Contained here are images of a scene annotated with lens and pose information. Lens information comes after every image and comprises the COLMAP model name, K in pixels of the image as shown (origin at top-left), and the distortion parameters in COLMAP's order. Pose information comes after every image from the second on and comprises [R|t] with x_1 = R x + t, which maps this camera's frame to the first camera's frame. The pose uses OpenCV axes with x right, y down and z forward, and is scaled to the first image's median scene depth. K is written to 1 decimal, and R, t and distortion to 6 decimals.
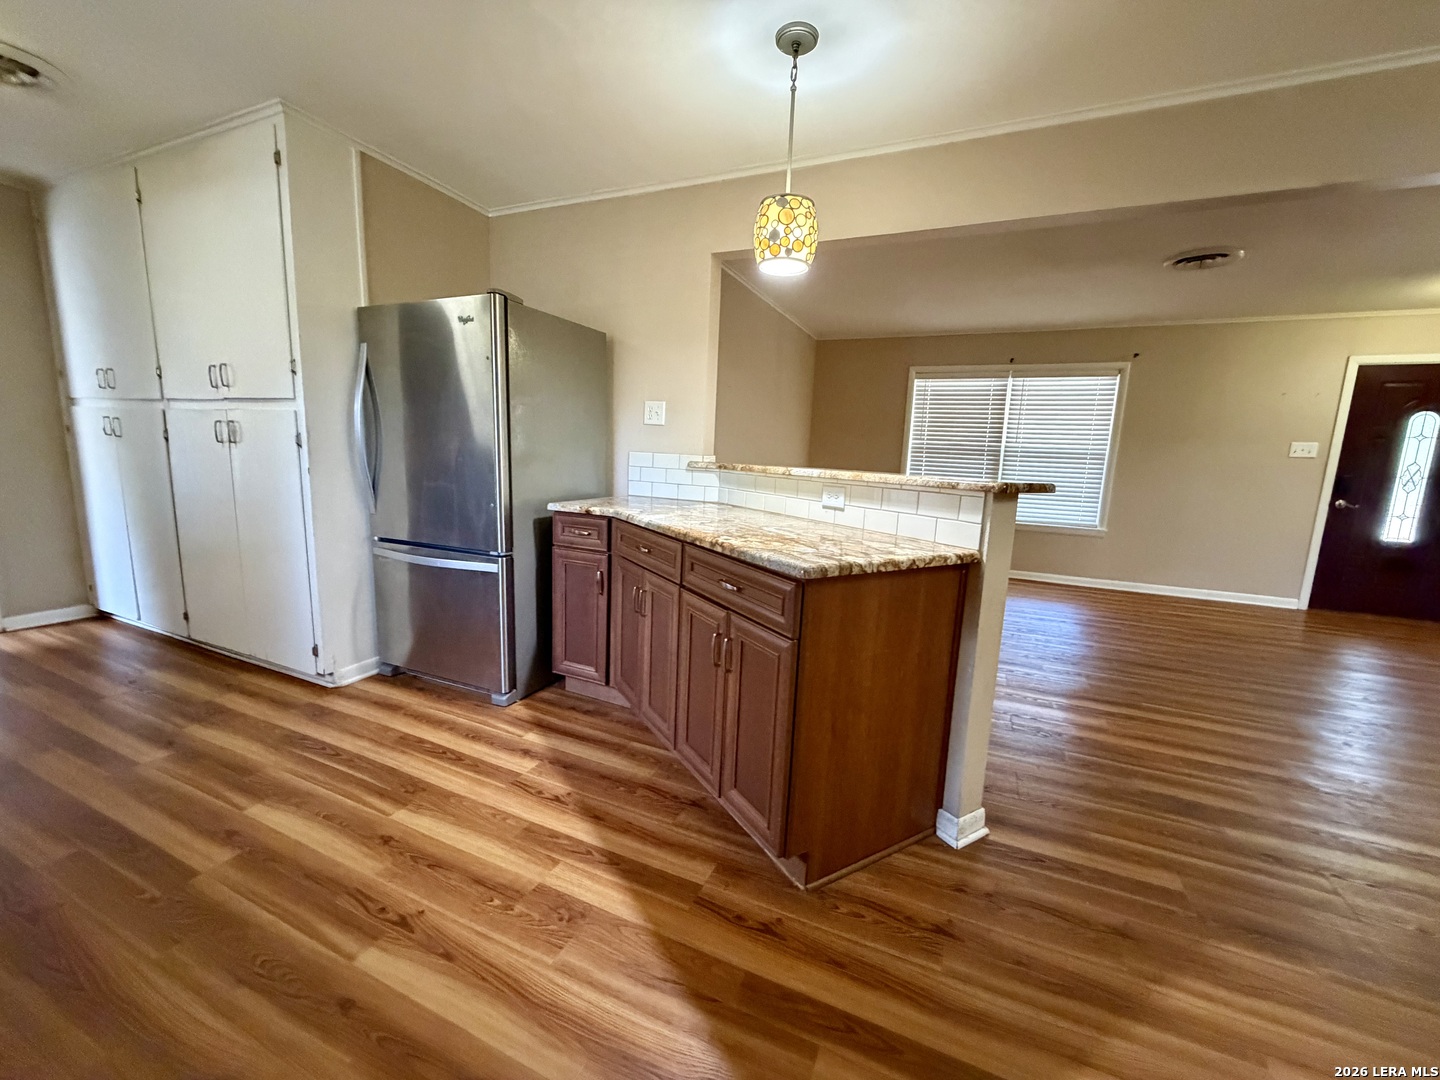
lens RADIAL K [[571.1, 0, 717.5], [0, 571.1, 538.1], [0, 0, 1]] dist [0.001595, -0.000066]
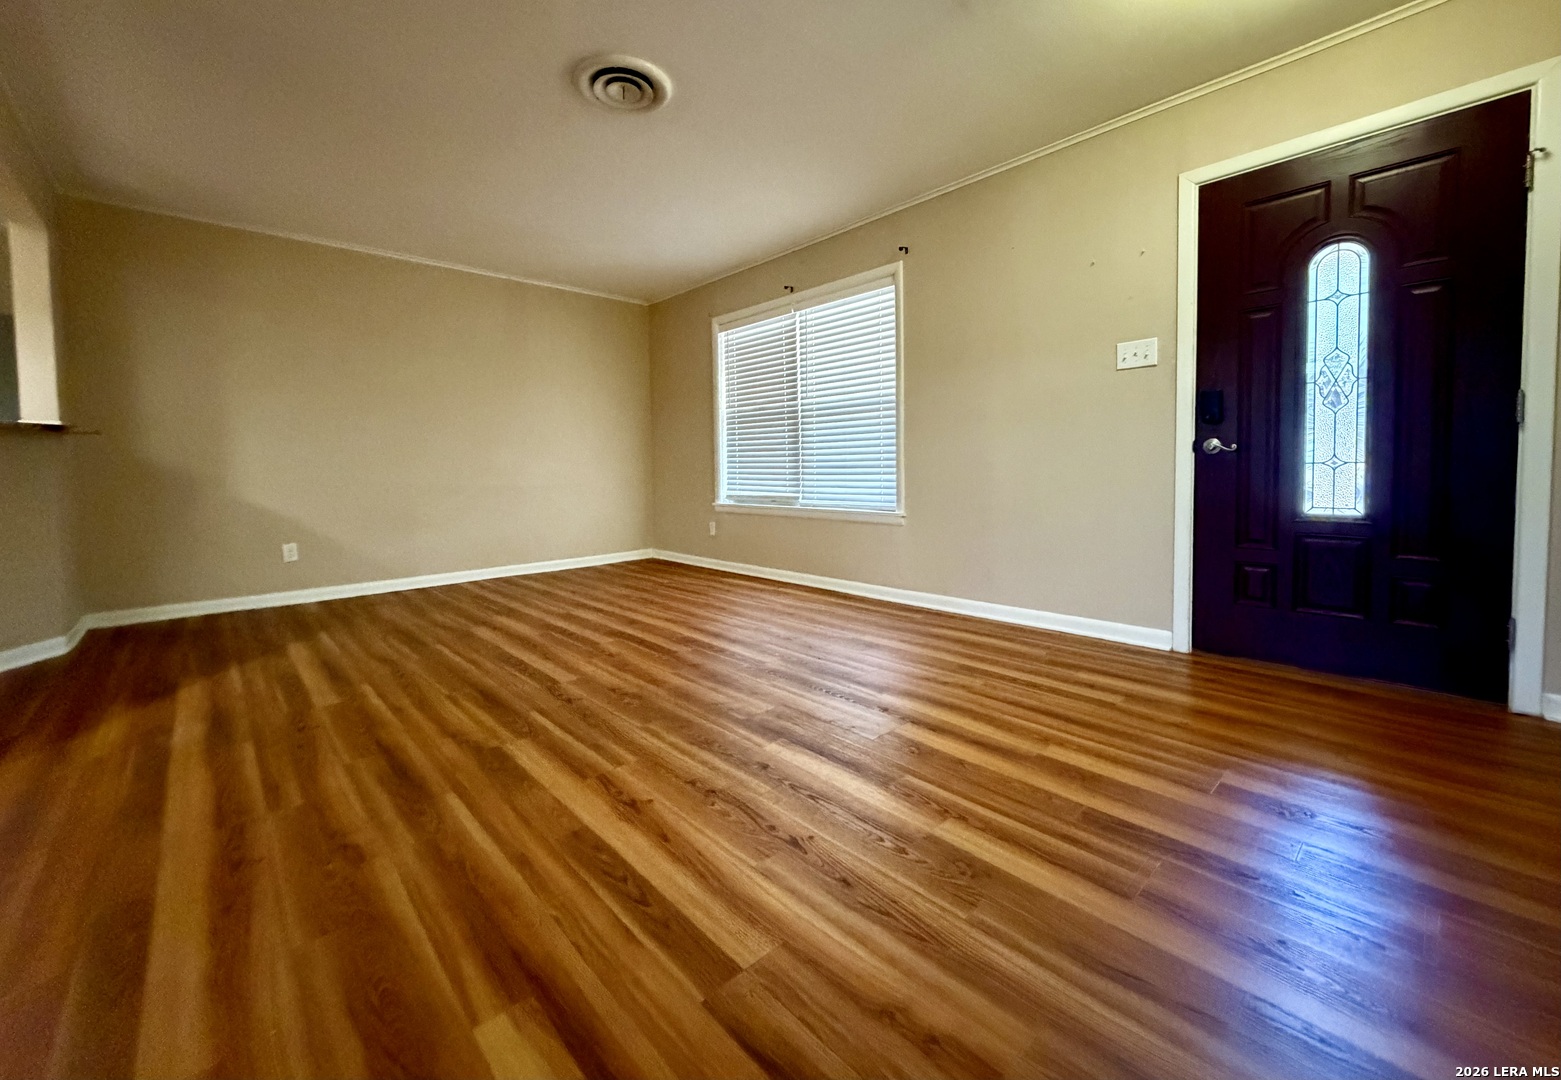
lens RADIAL K [[618.9, 0, 776.4], [0, 618.9, 494.4], [0, 0, 1]] dist [-0.001459, 0.000057]
pose [[0.921056, -0.034588, -0.387891, 2.076824], [-0.009722, 0.993695, -0.111693, 0.112060], [0.389308, 0.106647, 0.914913, 0.745602]]
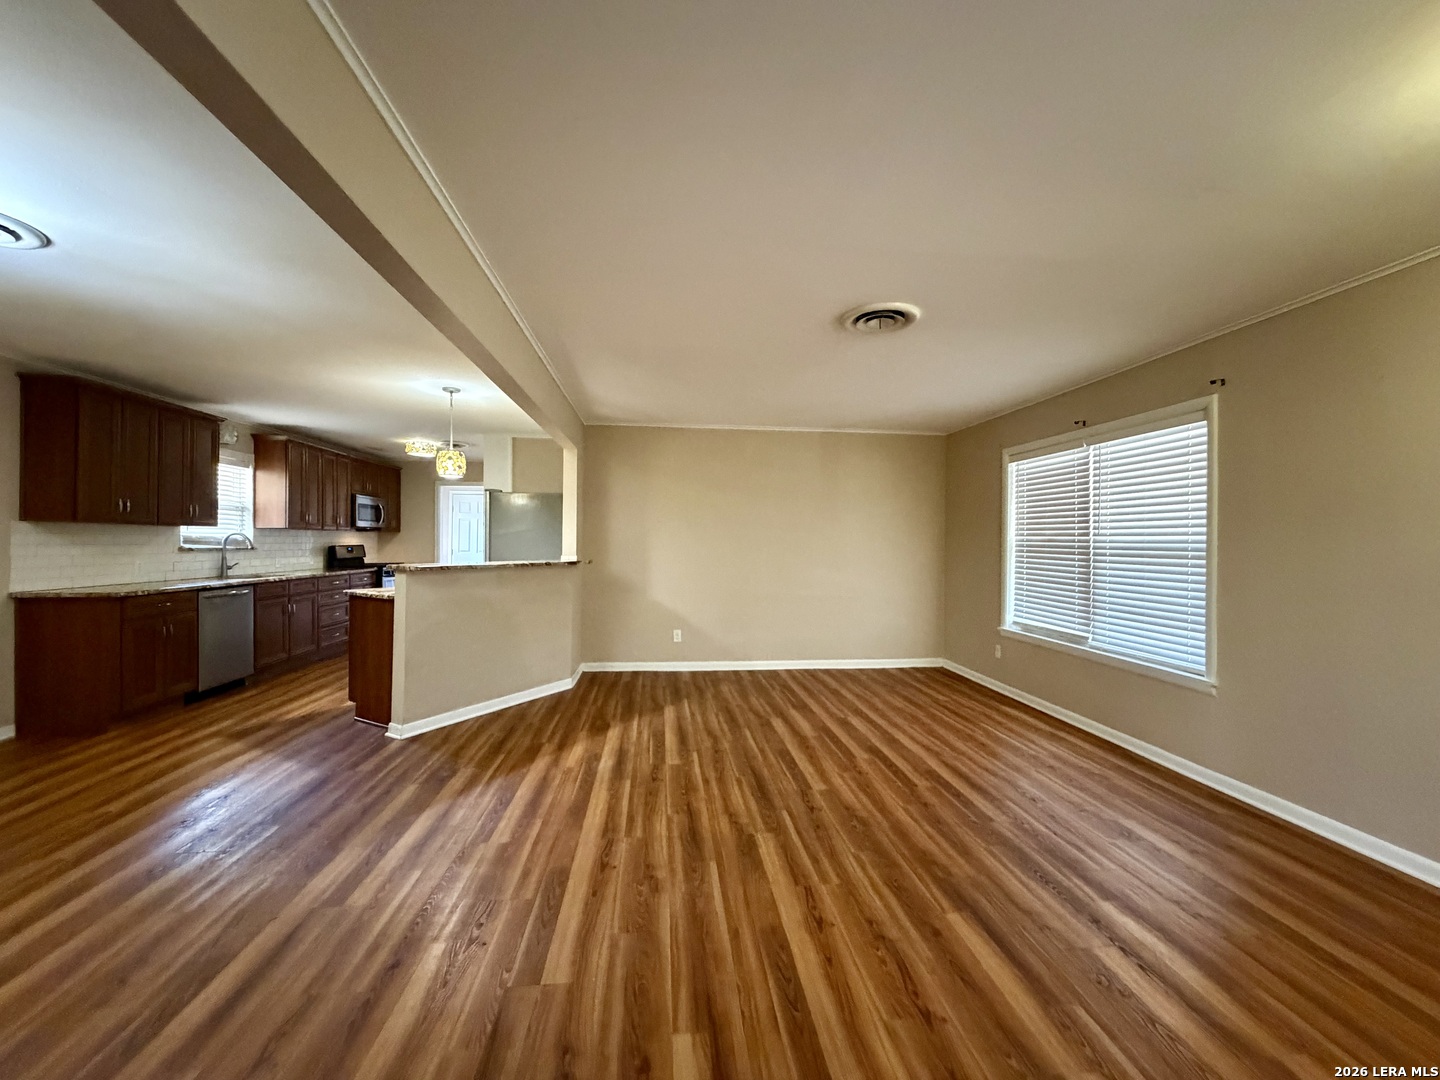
lens RADIAL K [[571.1, 0, 717.5], [0, 571.1, 538.1], [0, 0, 1]] dist [0.001595, -0.000066]
pose [[0.502672, -0.036975, -0.863686, 2.339091], [-0.123880, 0.985693, -0.114298, -0.073994], [0.855555, 0.164448, 0.490900, 0.714737]]
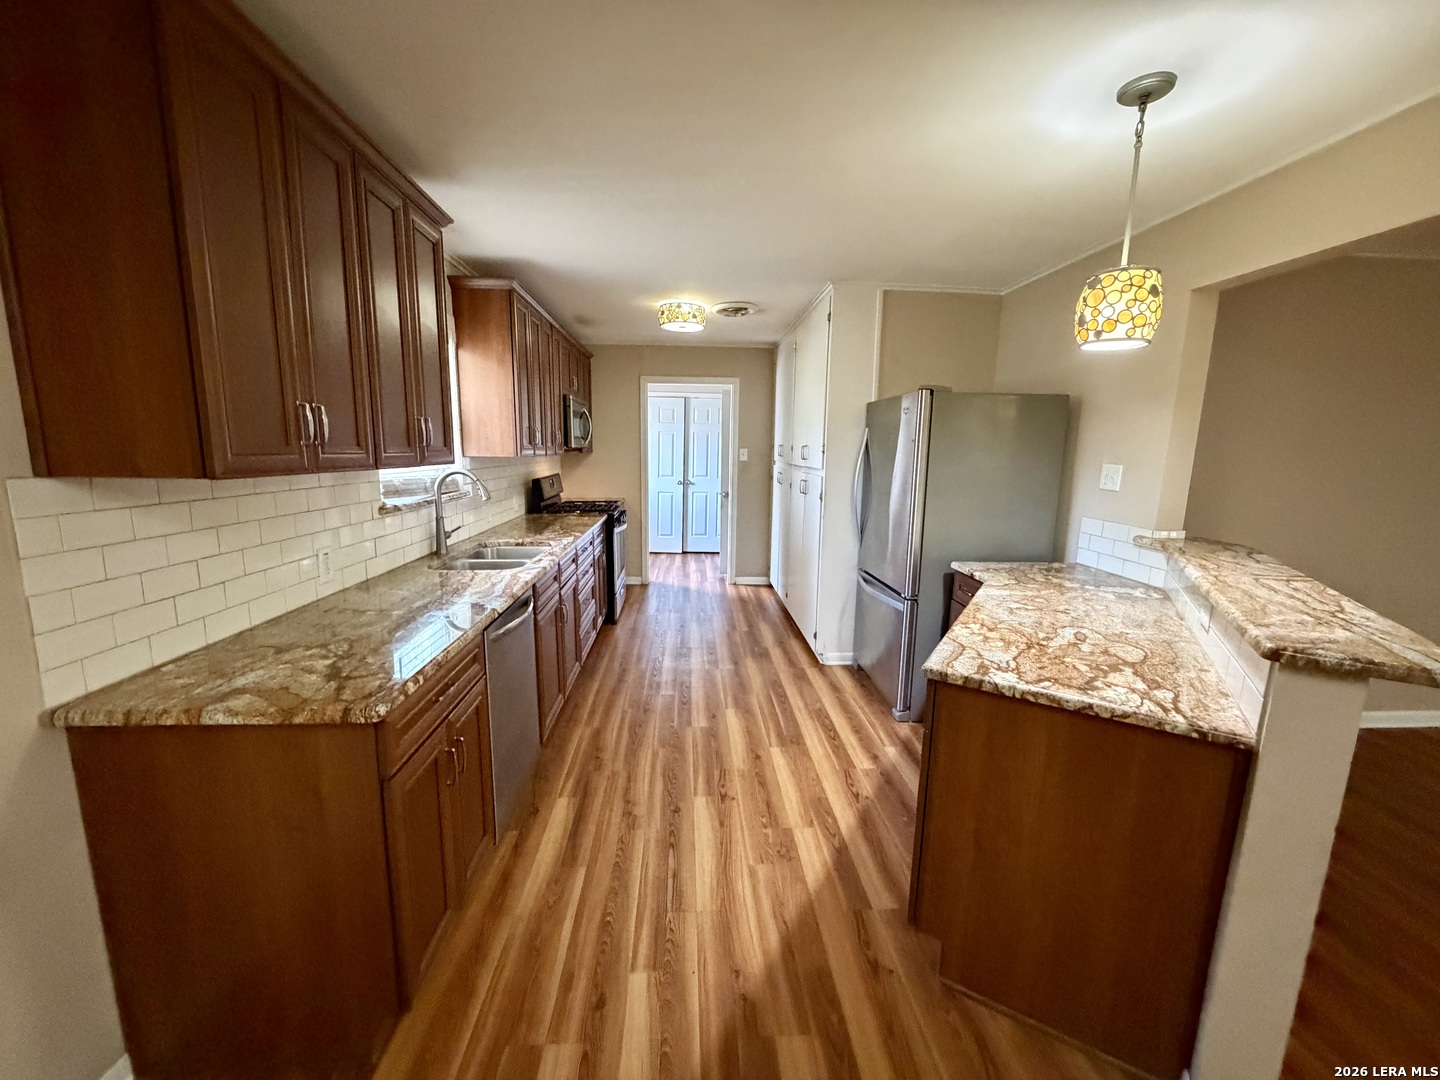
lens RADIAL K [[571.1, 0, 717.5], [0, 571.1, 538.1], [0, 0, 1]] dist [0.001595, -0.000066]
pose [[0.461898, 0.113038, -0.879700, 0.554458], [-0.138849, 0.988832, 0.054156, -0.120196], [0.875997, 0.097131, 0.472434, 0.061753]]
